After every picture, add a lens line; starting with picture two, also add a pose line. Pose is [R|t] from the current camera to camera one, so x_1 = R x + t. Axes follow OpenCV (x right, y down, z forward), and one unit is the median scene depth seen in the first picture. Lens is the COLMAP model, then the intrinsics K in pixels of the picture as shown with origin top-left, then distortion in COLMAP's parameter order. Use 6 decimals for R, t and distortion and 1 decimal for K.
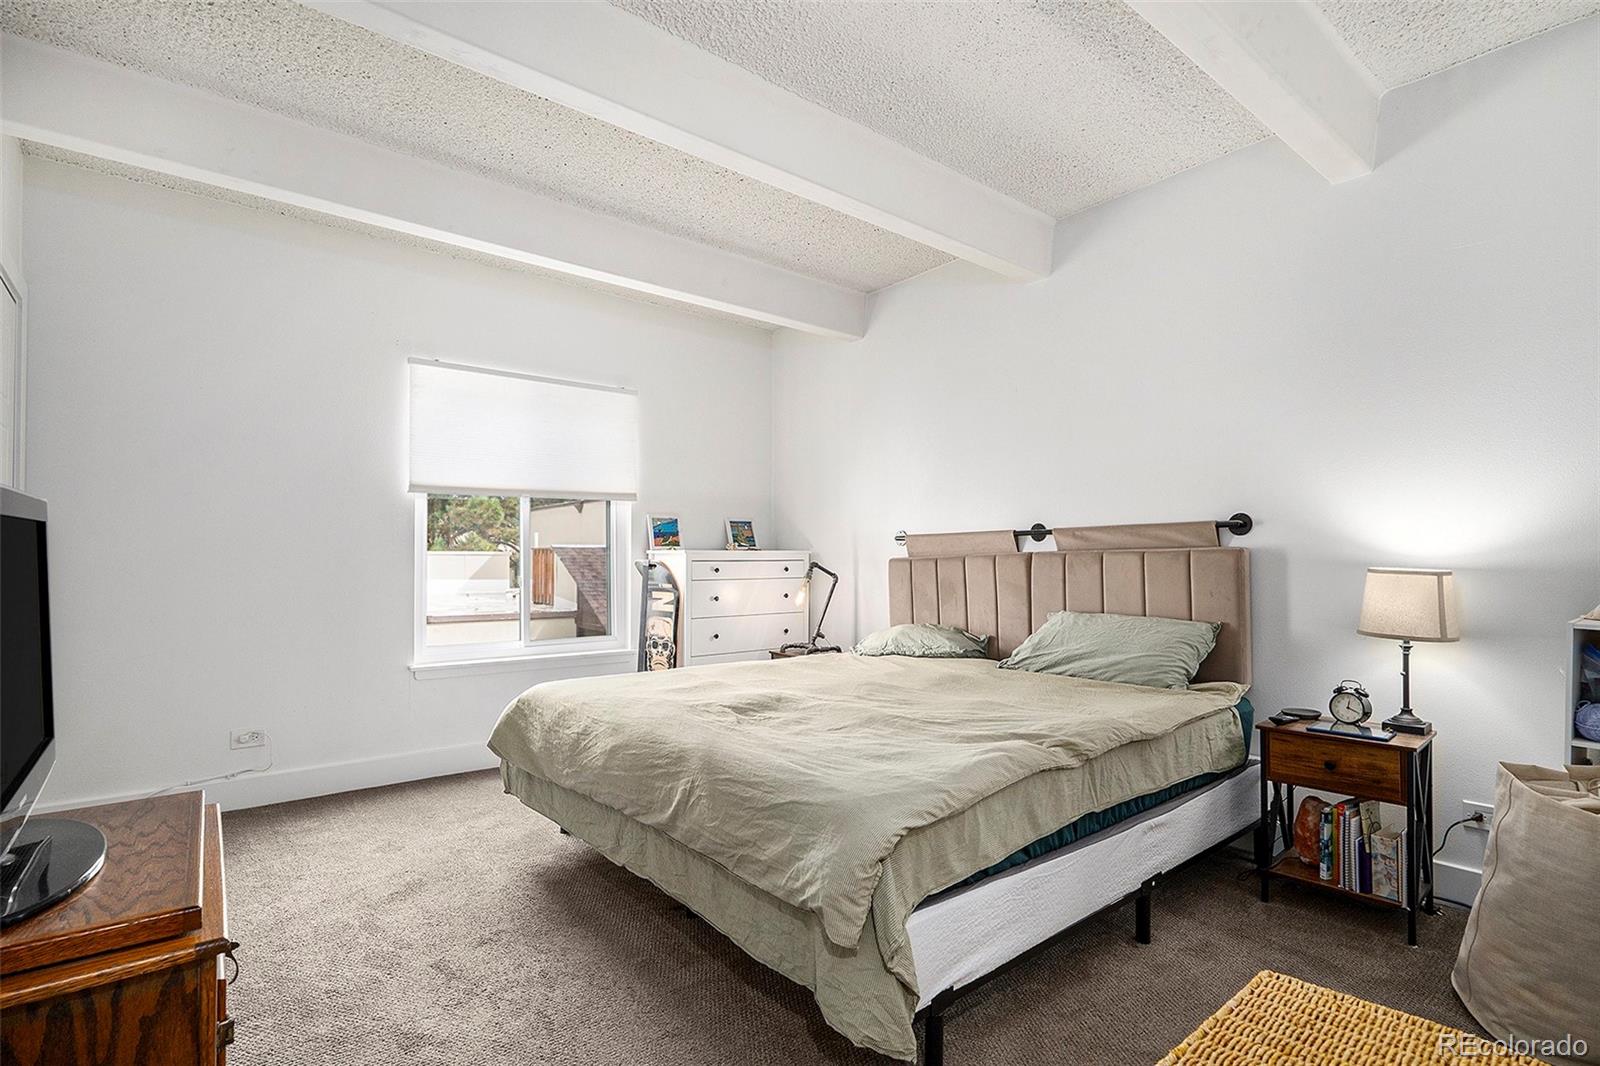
lens RADIAL K [[775.3, 0, 797.2], [0, 775.3, 538.7], [0, 0, 1]] dist [0.010007, 0.002766]
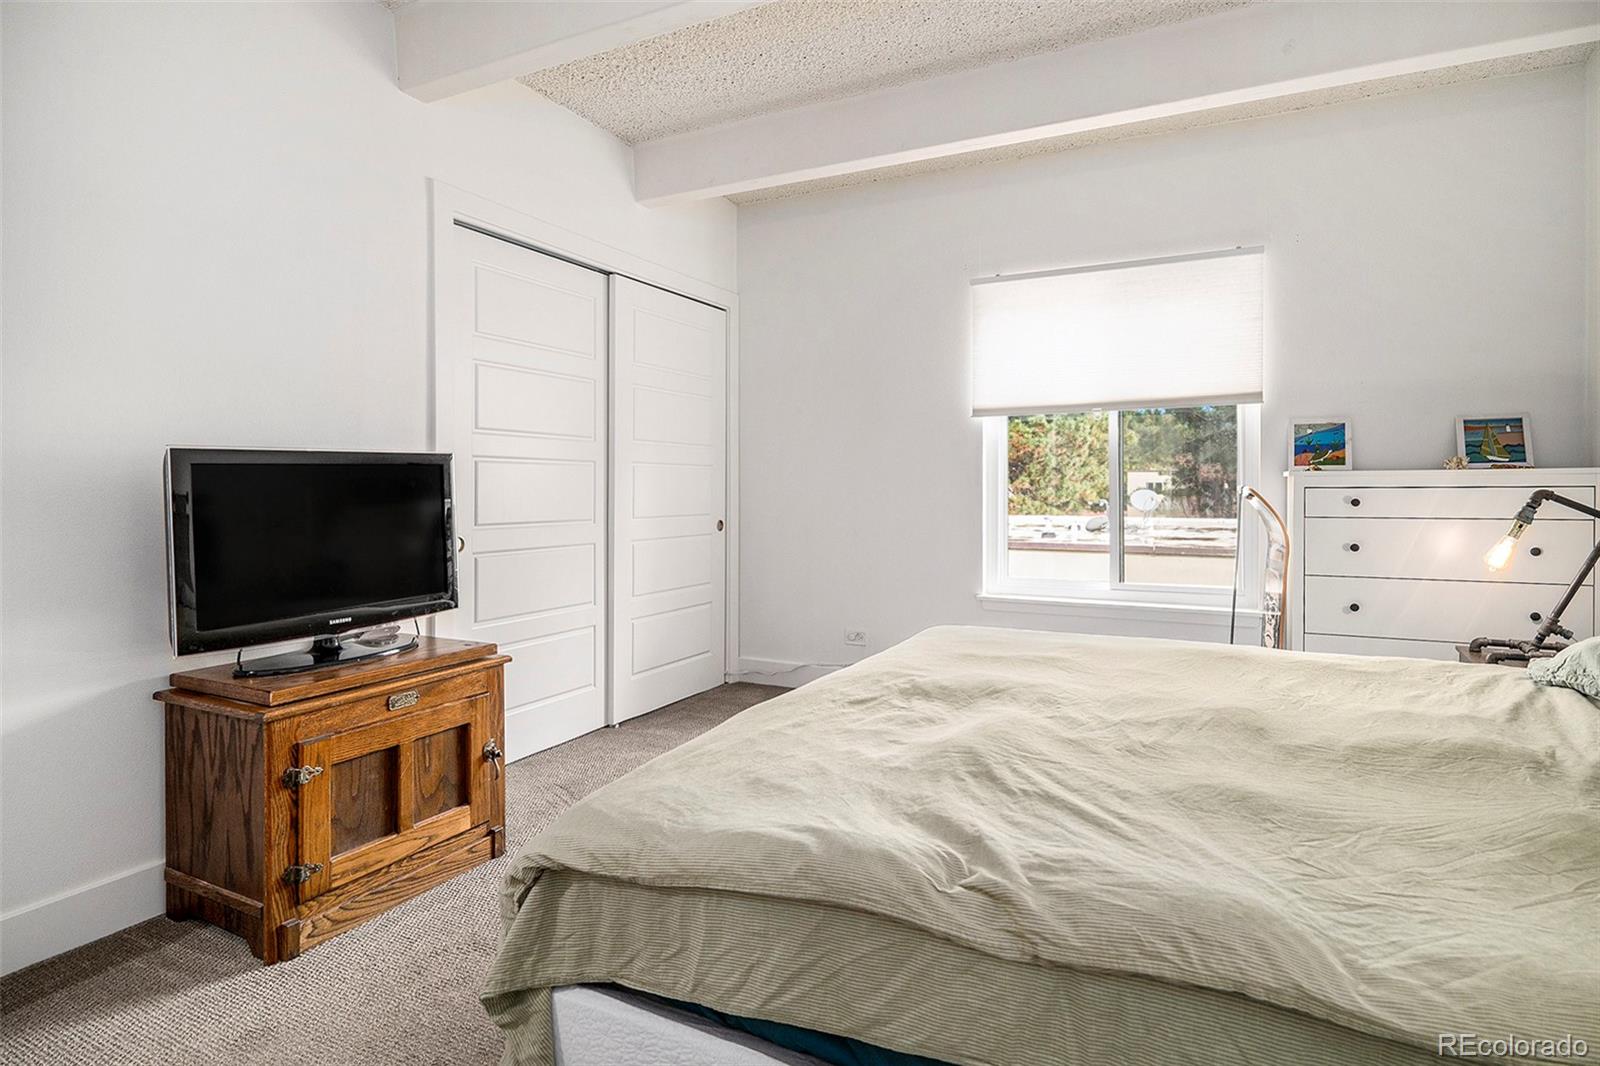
lens RADIAL K [[849.7, 0, 817.8], [0, 849.7, 492.6], [0, 0, 1]] dist [-0.012389, -0.000529]
pose [[0.415867, 0.006900, -0.909399, 0.334987], [0.028598, 0.999377, 0.020660, 0.005939], [0.908976, -0.034599, 0.415411, 0.316927]]
